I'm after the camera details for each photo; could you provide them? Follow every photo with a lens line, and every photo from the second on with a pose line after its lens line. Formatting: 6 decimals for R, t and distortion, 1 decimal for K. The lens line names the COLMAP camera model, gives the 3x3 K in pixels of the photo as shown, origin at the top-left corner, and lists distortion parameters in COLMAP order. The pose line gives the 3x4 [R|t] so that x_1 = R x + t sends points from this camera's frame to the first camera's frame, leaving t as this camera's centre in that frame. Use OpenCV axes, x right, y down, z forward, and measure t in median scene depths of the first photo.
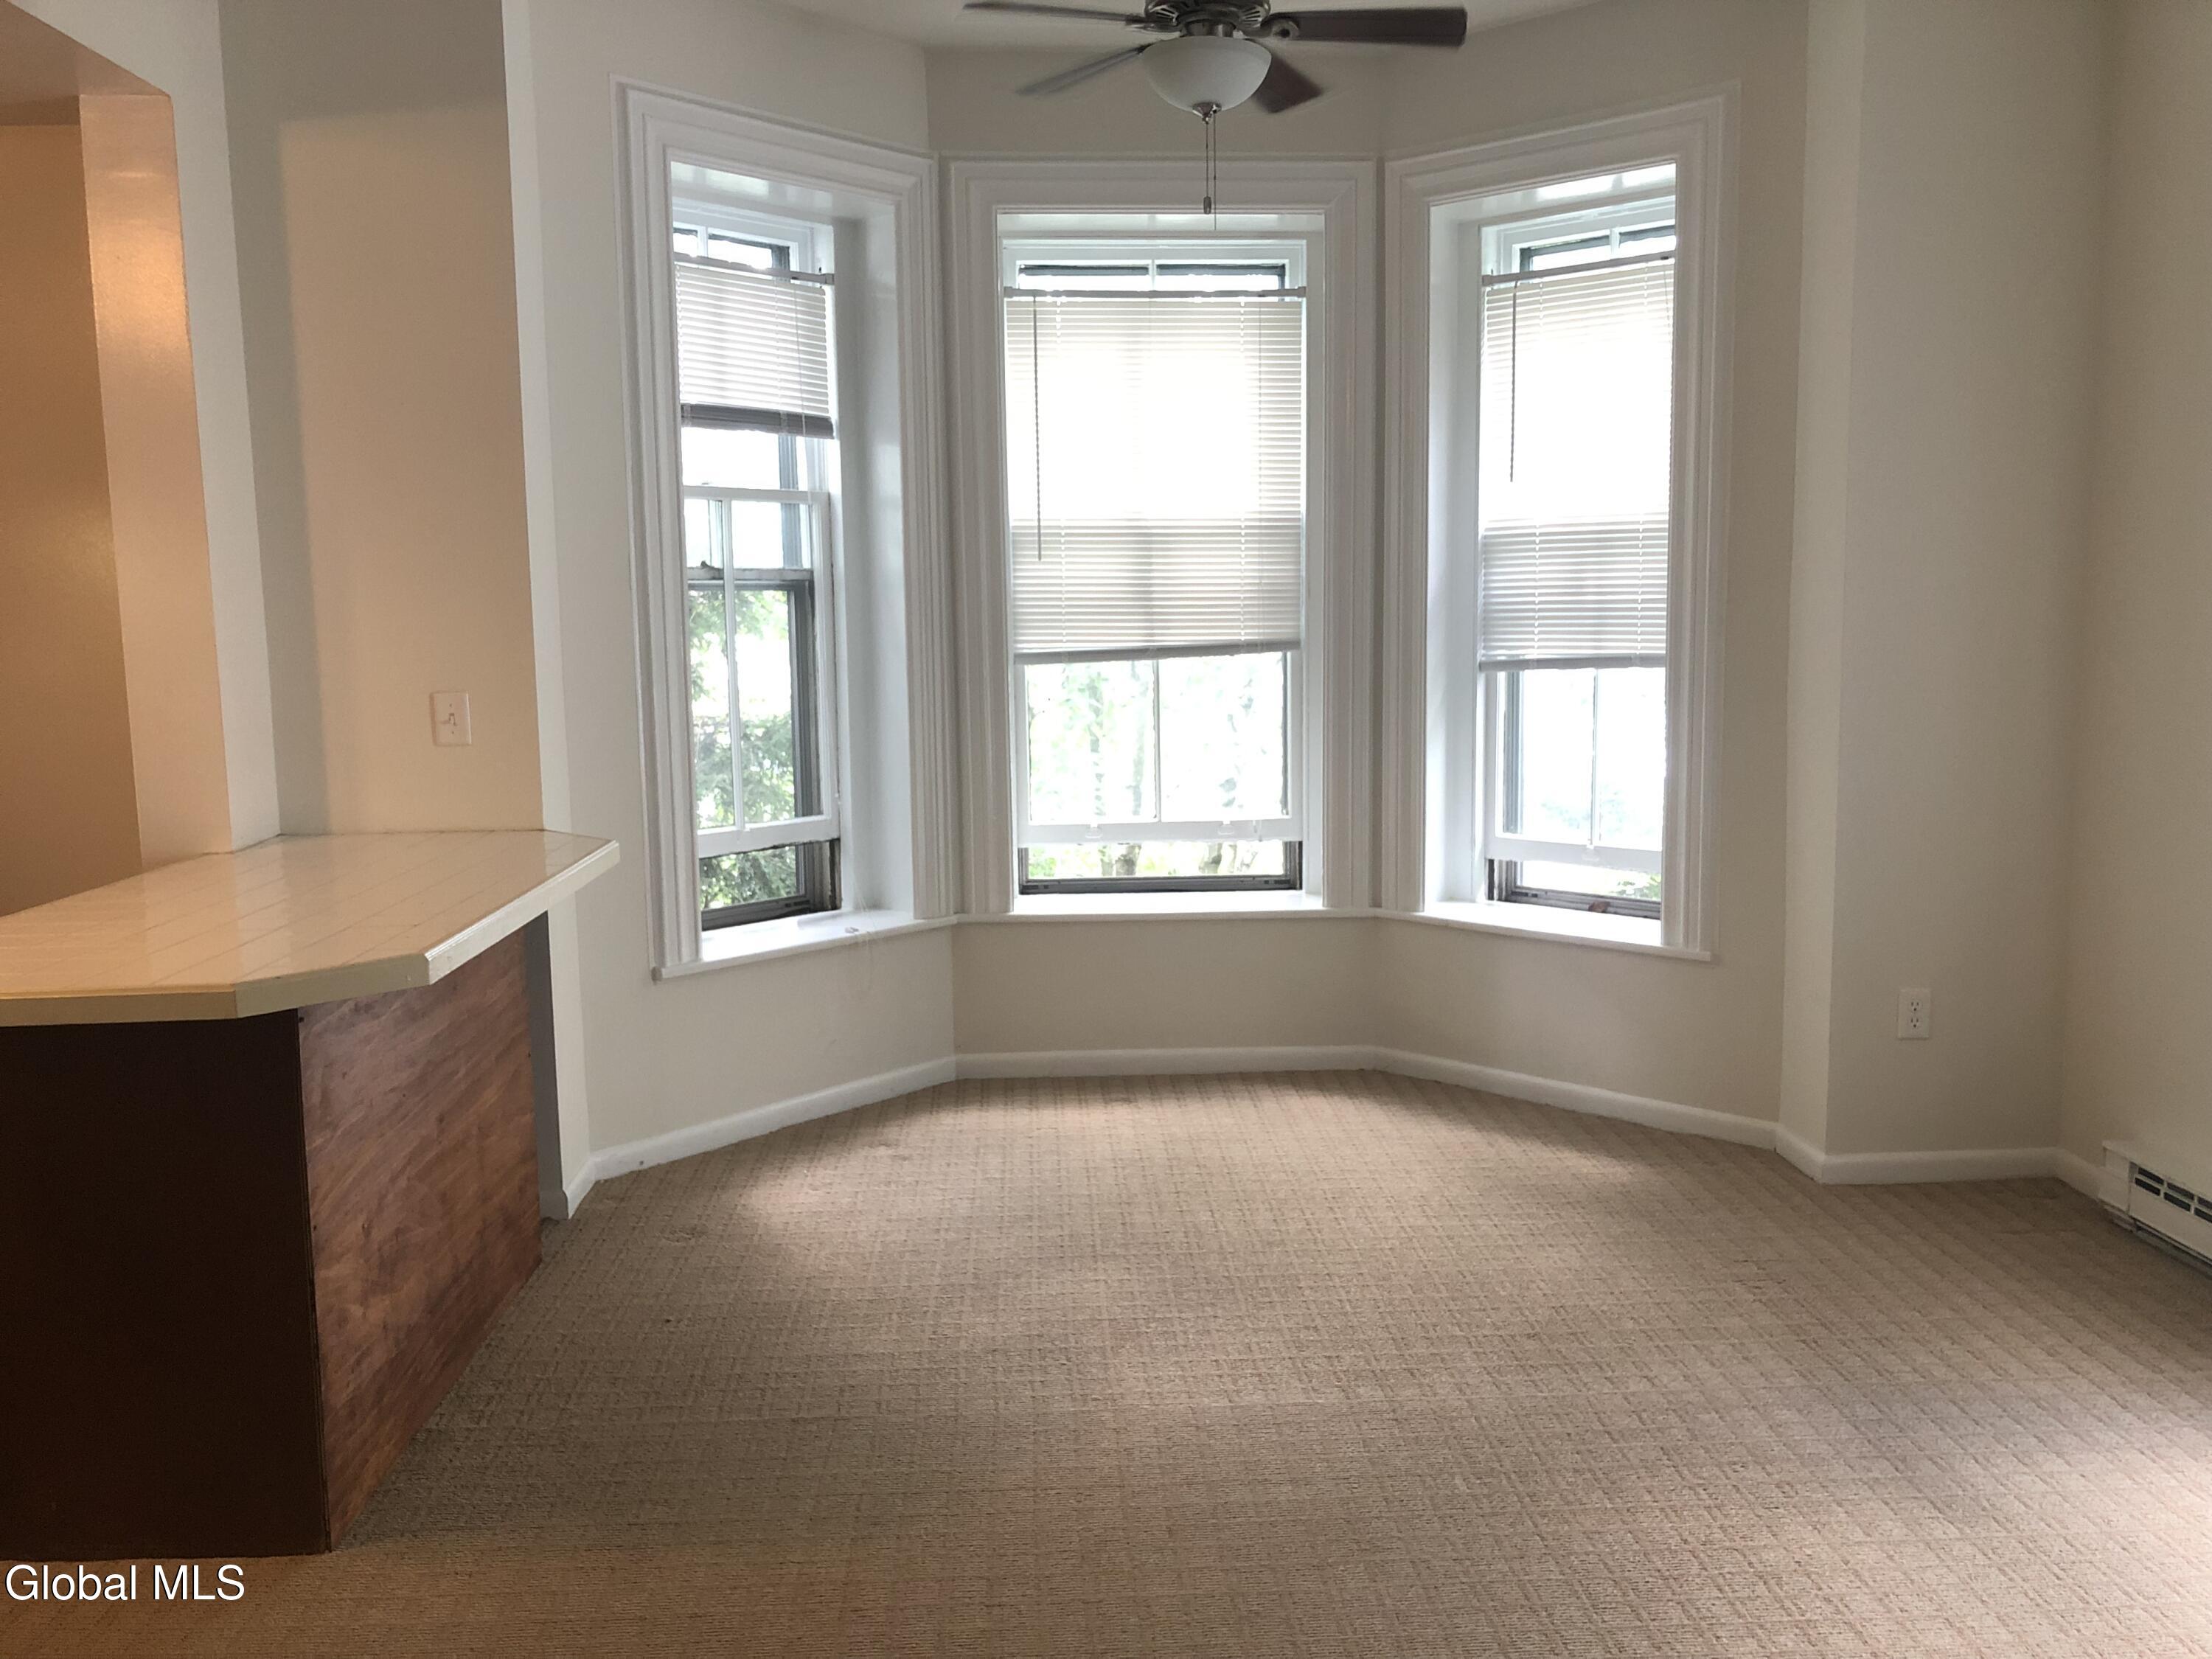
lens RADIAL K [[1812.4, 0, 1093.1], [0, 1812.4, 821.4], [0, 0, 1]] dist [0.053540, -0.066281]
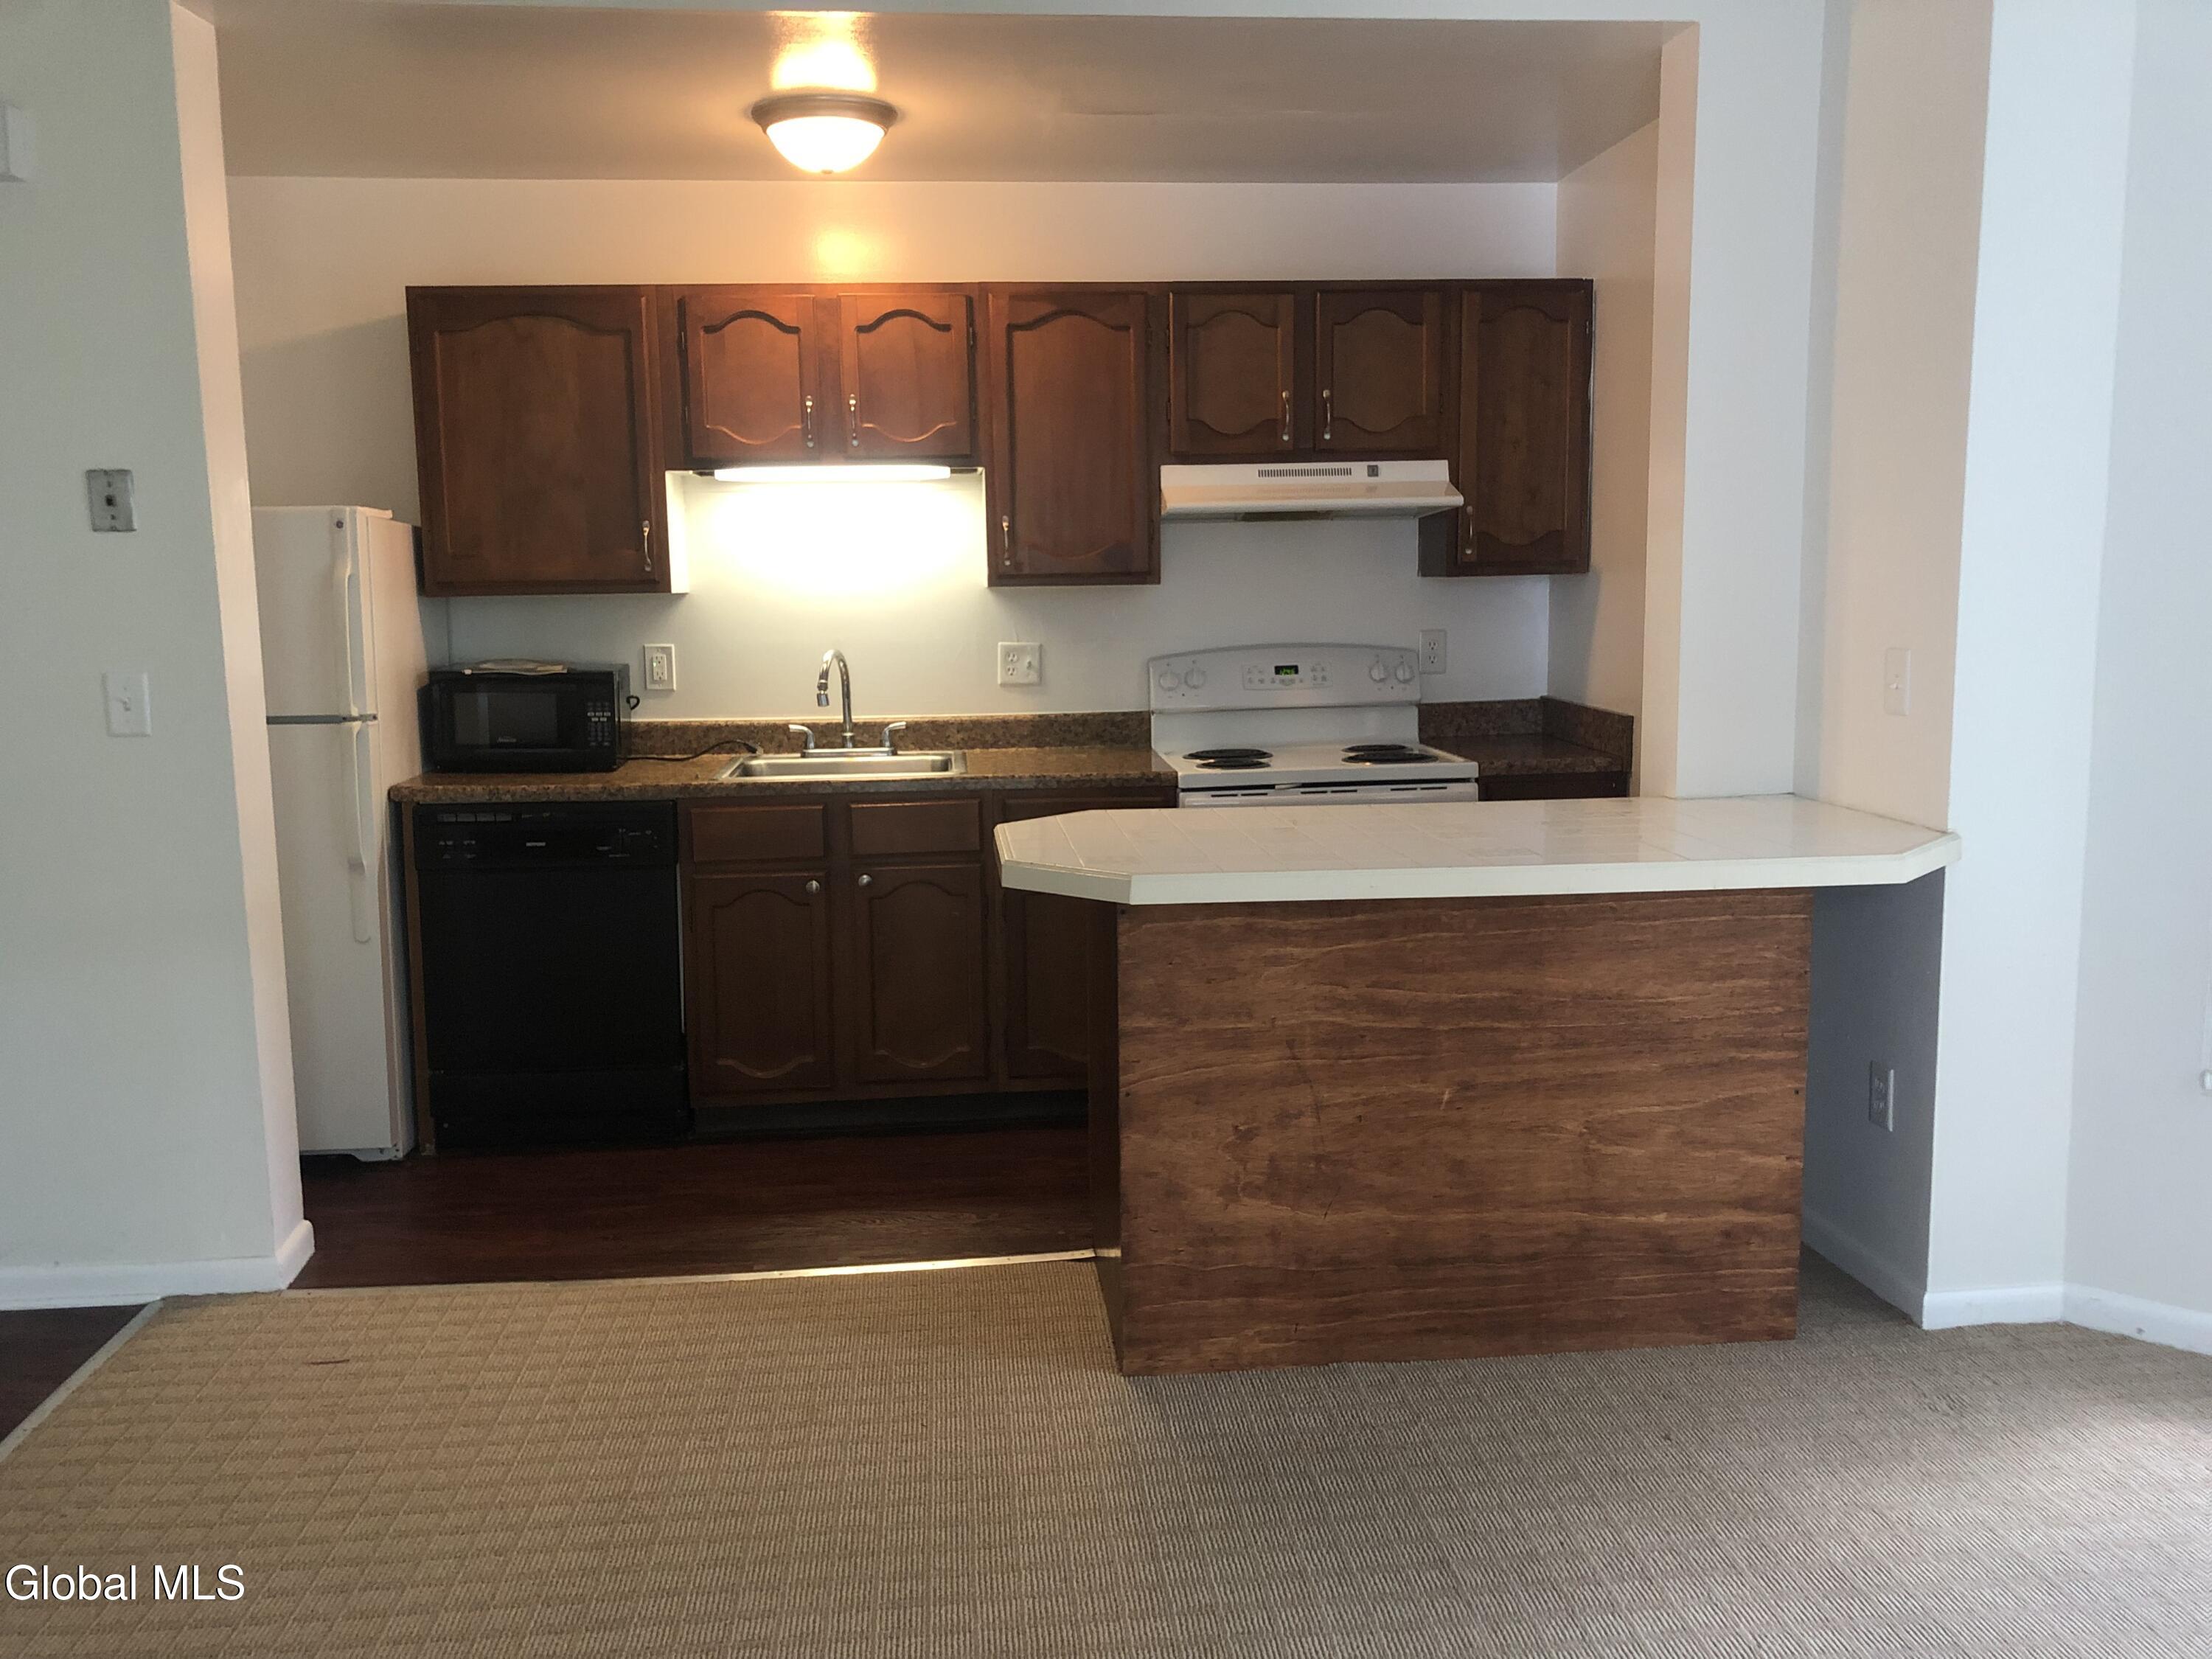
lens RADIAL K [[1812.4, 0, 1093.1], [0, 1812.4, 821.4], [0, 0, 1]] dist [0.053540, -0.066281]
pose [[0.051606, 0.141659, -0.988569, 0.583012], [-0.107184, 0.984956, 0.135546, -0.085026], [0.992899, 0.098964, 0.066013, 0.769293]]
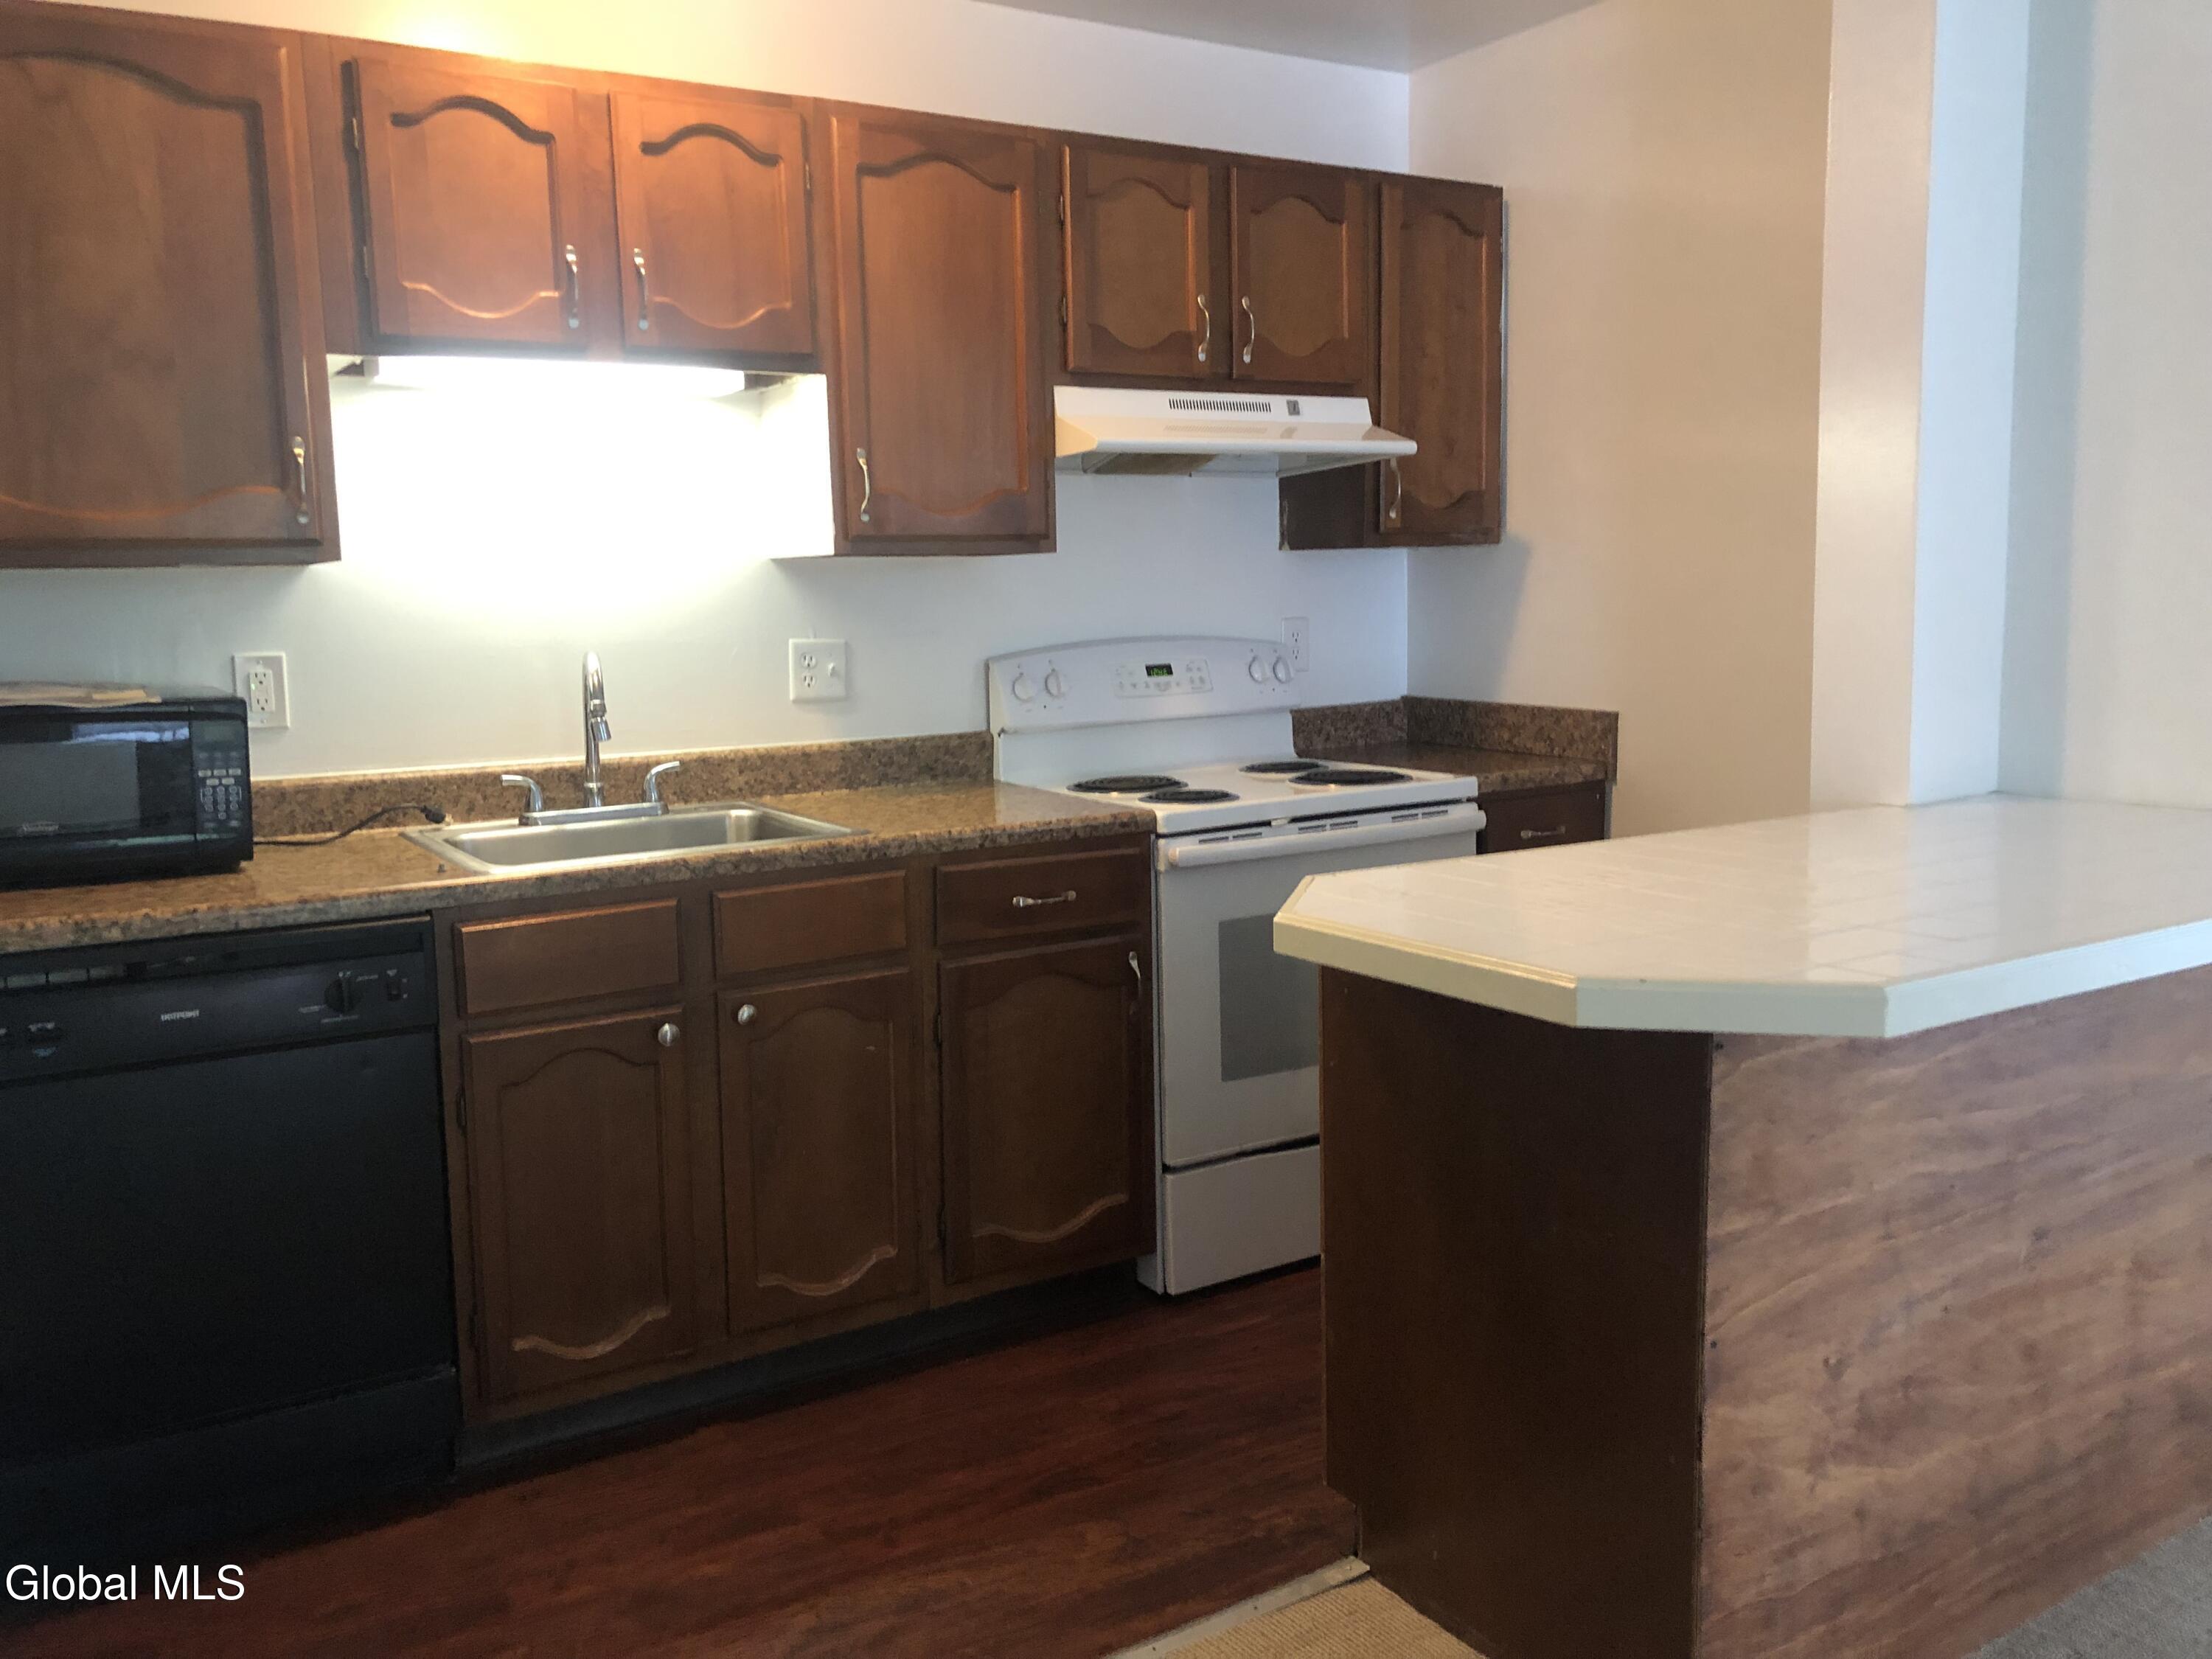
lens RADIAL K [[1812.4, 0, 1093.1], [0, 1812.4, 821.4], [0, 0, 1]] dist [0.053540, -0.066281]
pose [[0.501972, 0.111141, -0.857713, 0.025817], [-0.089853, 0.993044, 0.076091, -0.006047], [0.860204, 0.038873, 0.508466, 0.378216]]
